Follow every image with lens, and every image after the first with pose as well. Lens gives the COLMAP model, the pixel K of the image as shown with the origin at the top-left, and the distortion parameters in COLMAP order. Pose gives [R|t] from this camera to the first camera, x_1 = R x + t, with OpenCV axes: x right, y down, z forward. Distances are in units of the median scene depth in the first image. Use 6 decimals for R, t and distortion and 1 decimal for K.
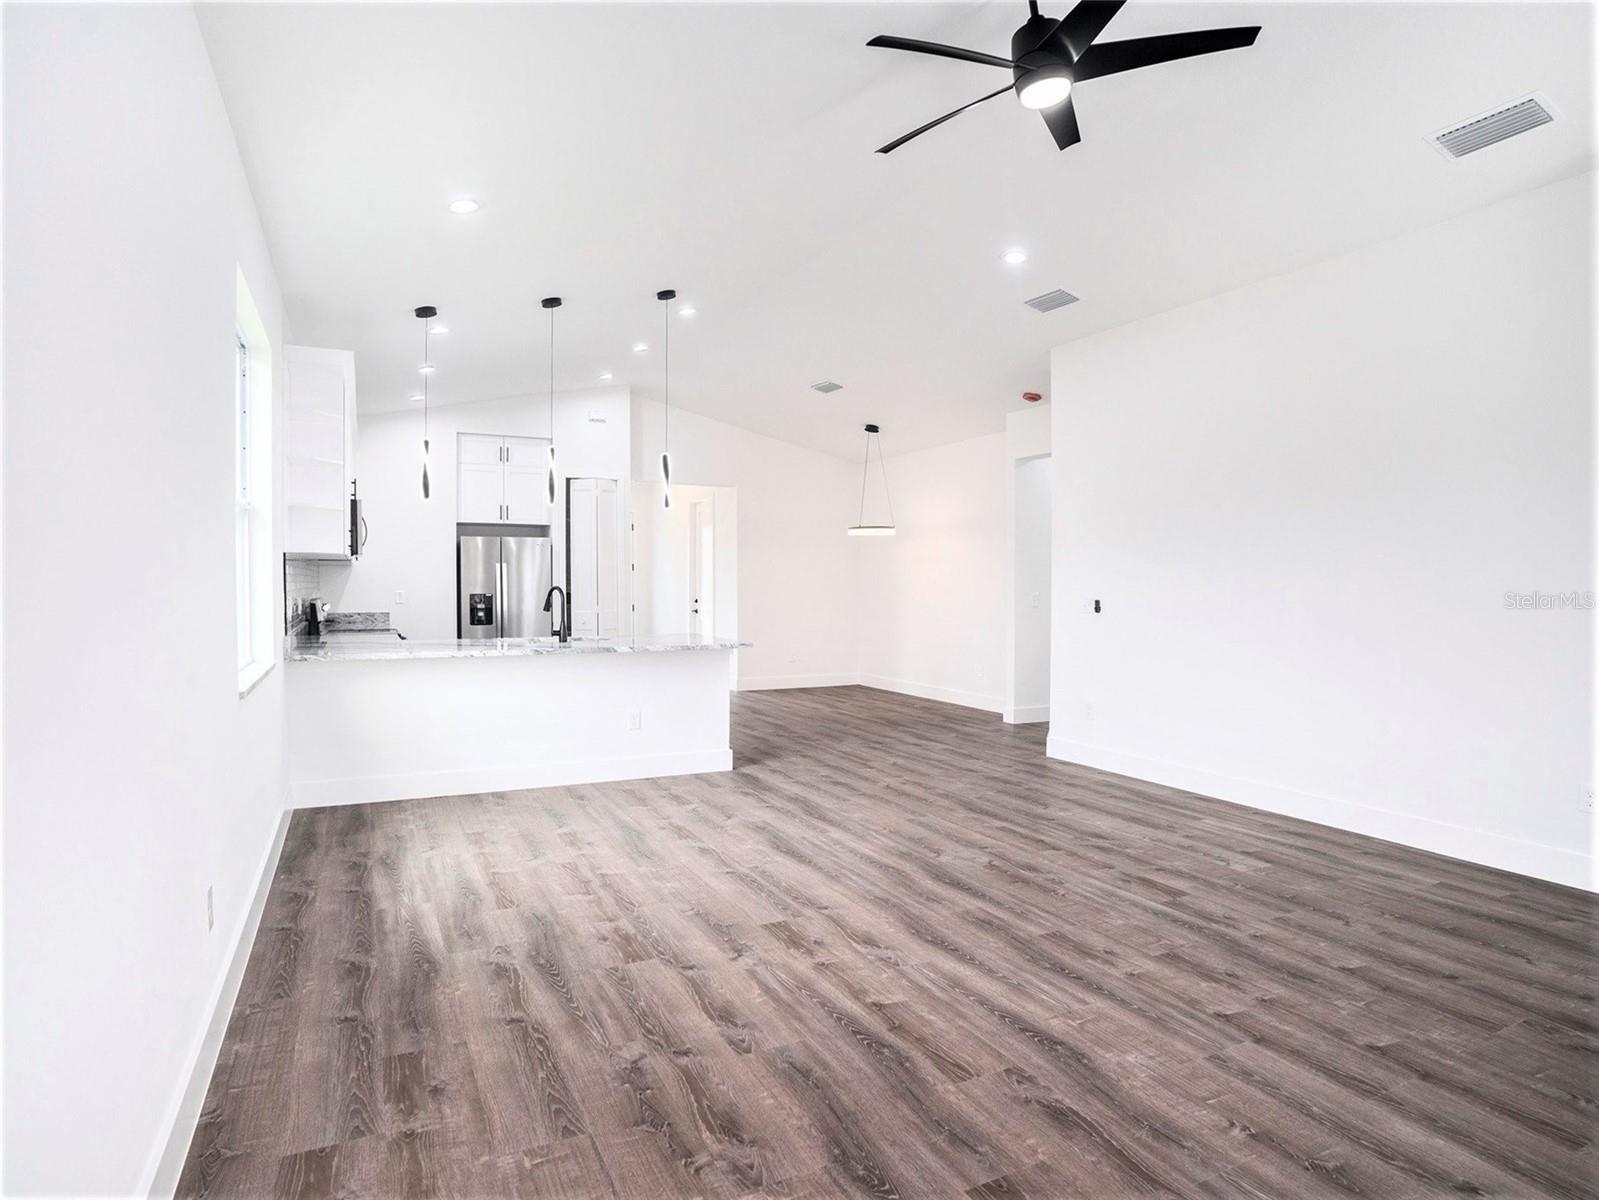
lens RADIAL K [[882.5, 0, 782.7], [0, 882.5, 599.0], [0, 0, 1]] dist [-0.084514, 0.045519]
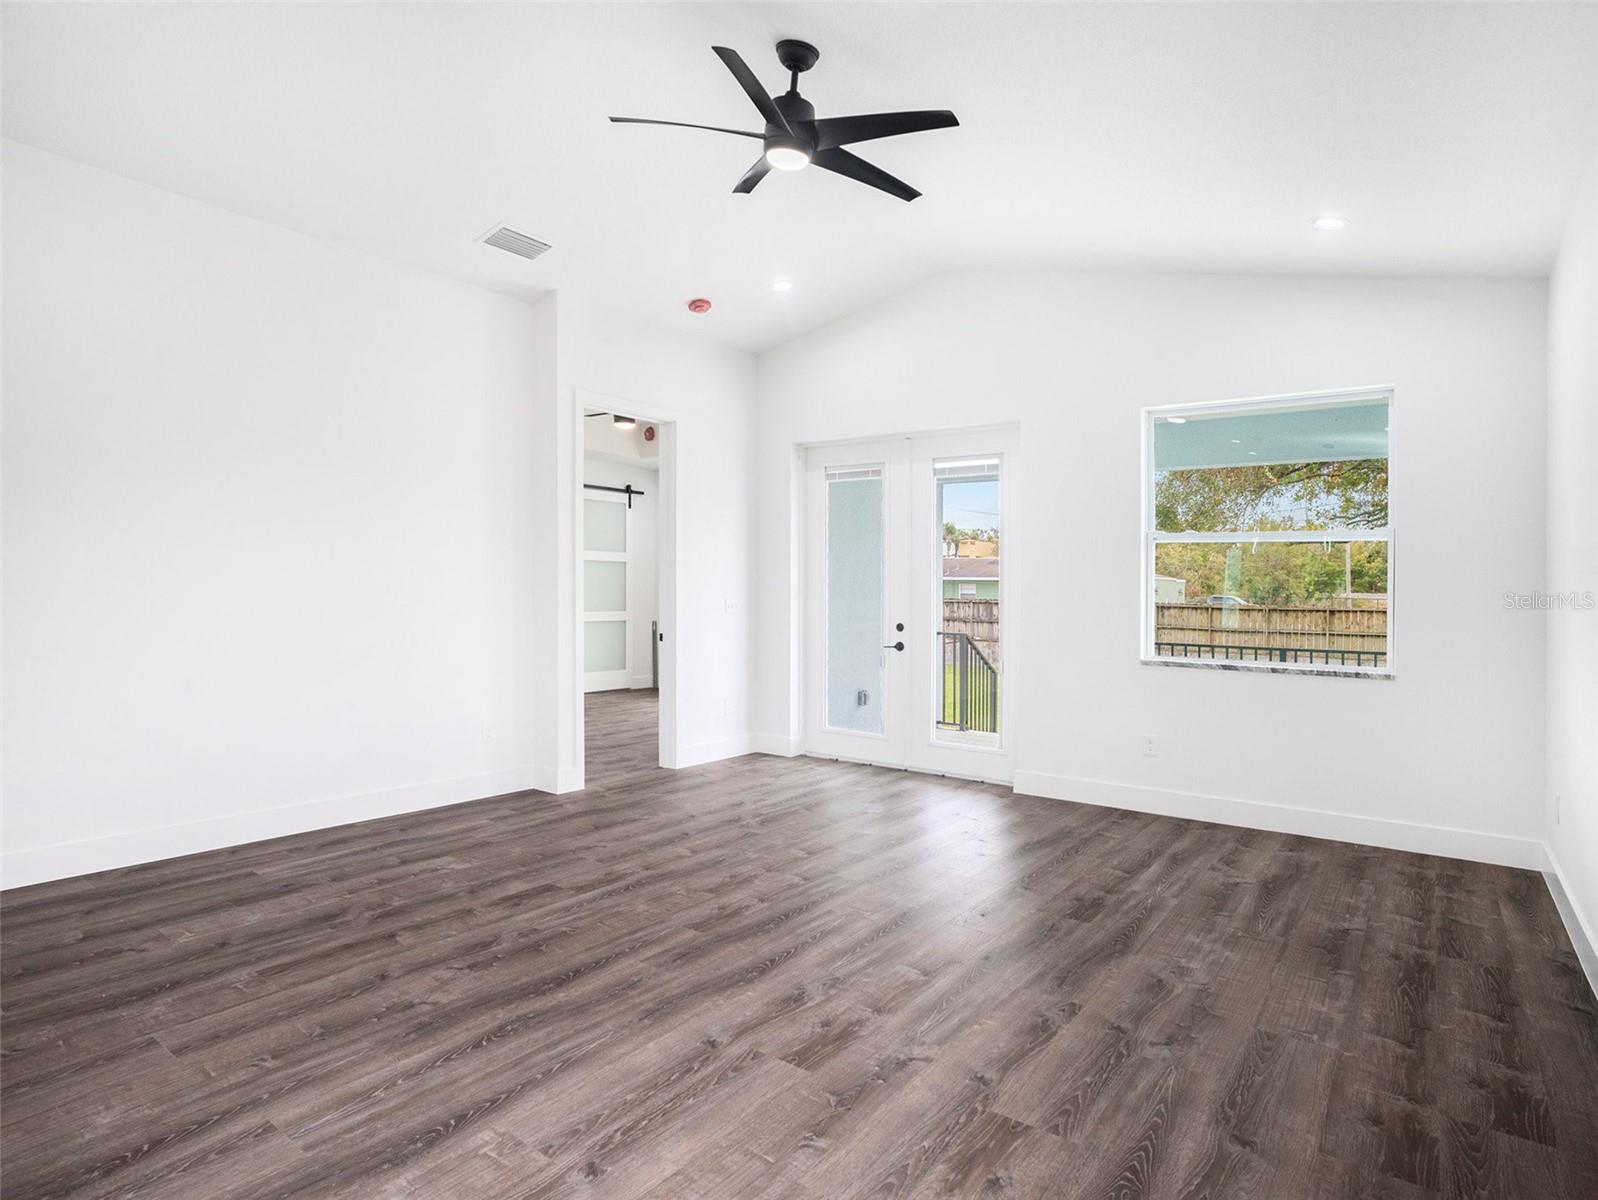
lens RADIAL K [[882.0, 0, 782.3], [0, 882.0, 599.0], [0, 0, 1]] dist [-0.084514, 0.045519]
pose [[-0.447976, -0.014654, 0.893925, -0.556791], [-0.000598, 0.999870, 0.016091, -0.012339], [-0.894045, 0.006674, -0.447927, 1.184216]]
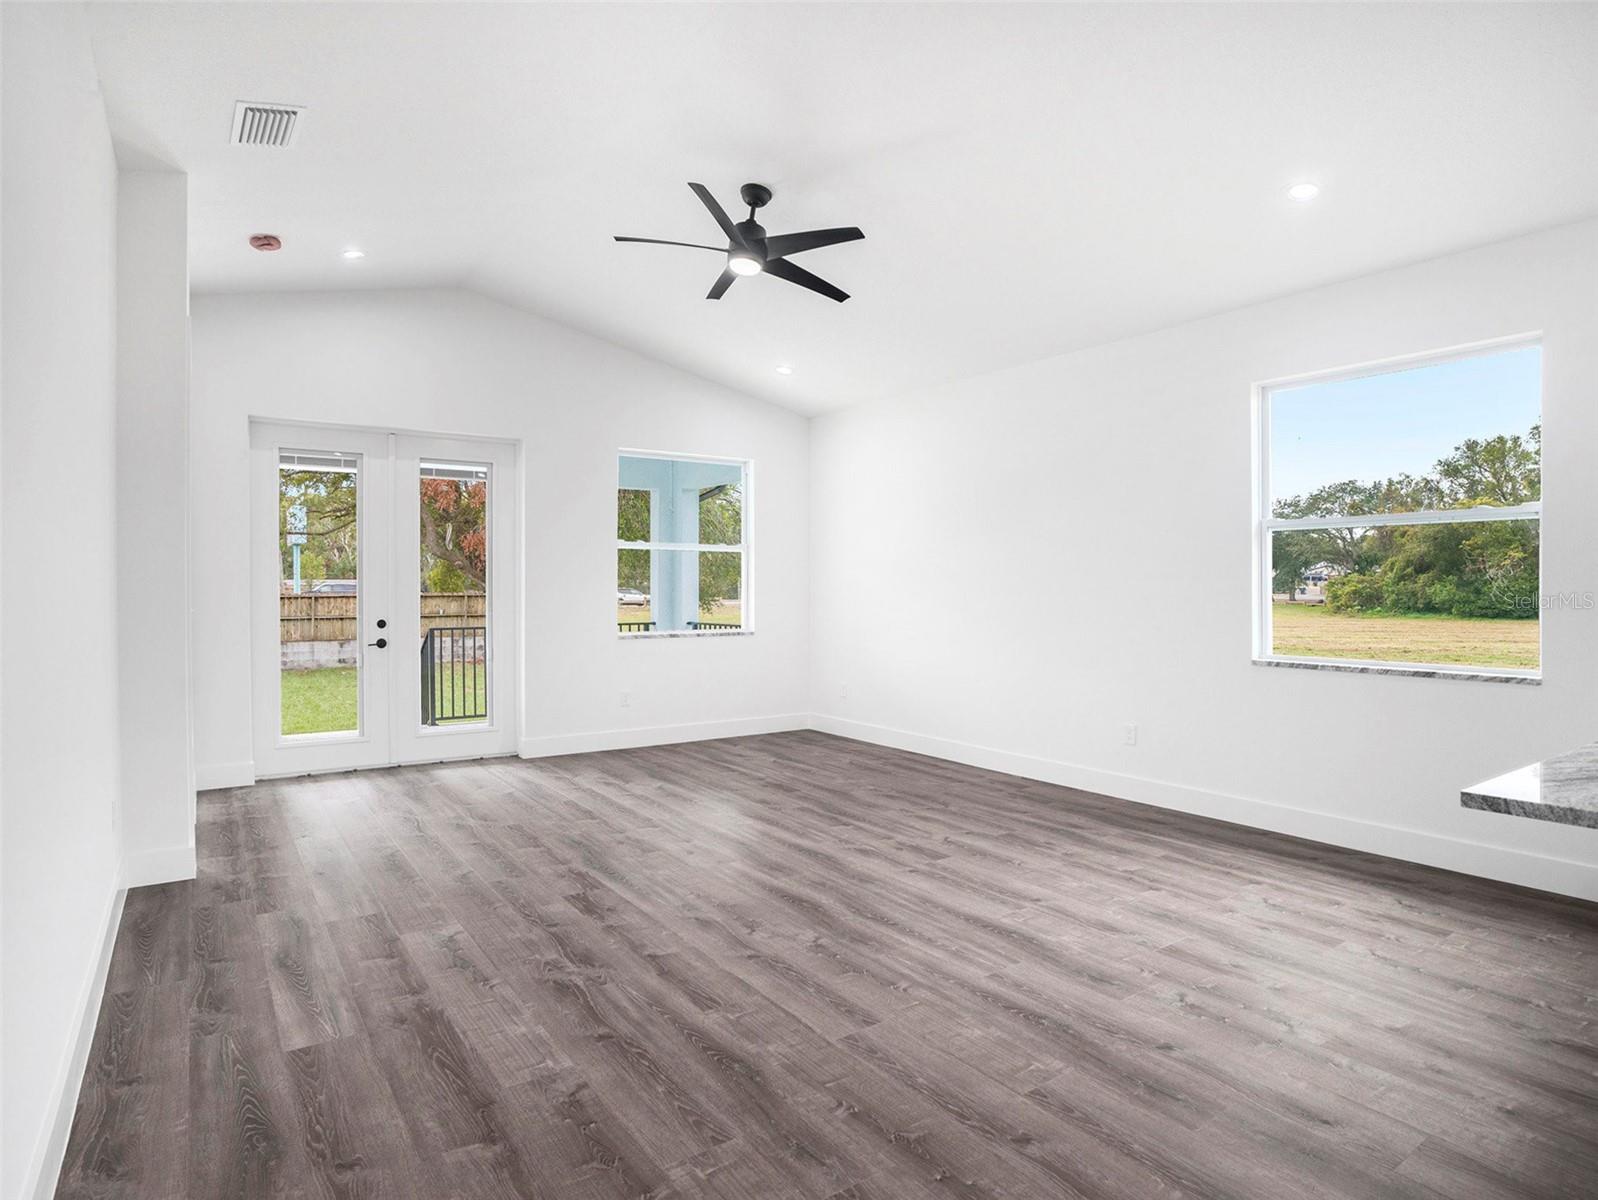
lens RADIAL K [[875.2, 0, 780.3], [0, 875.2, 603.0], [0, 0, 1]] dist [-0.085185, 0.042841]
pose [[-0.989250, -0.003839, -0.146187, 0.363063], [-0.008508, 0.999473, 0.031325, -0.028833], [0.145990, 0.032232, -0.988761, 1.962493]]
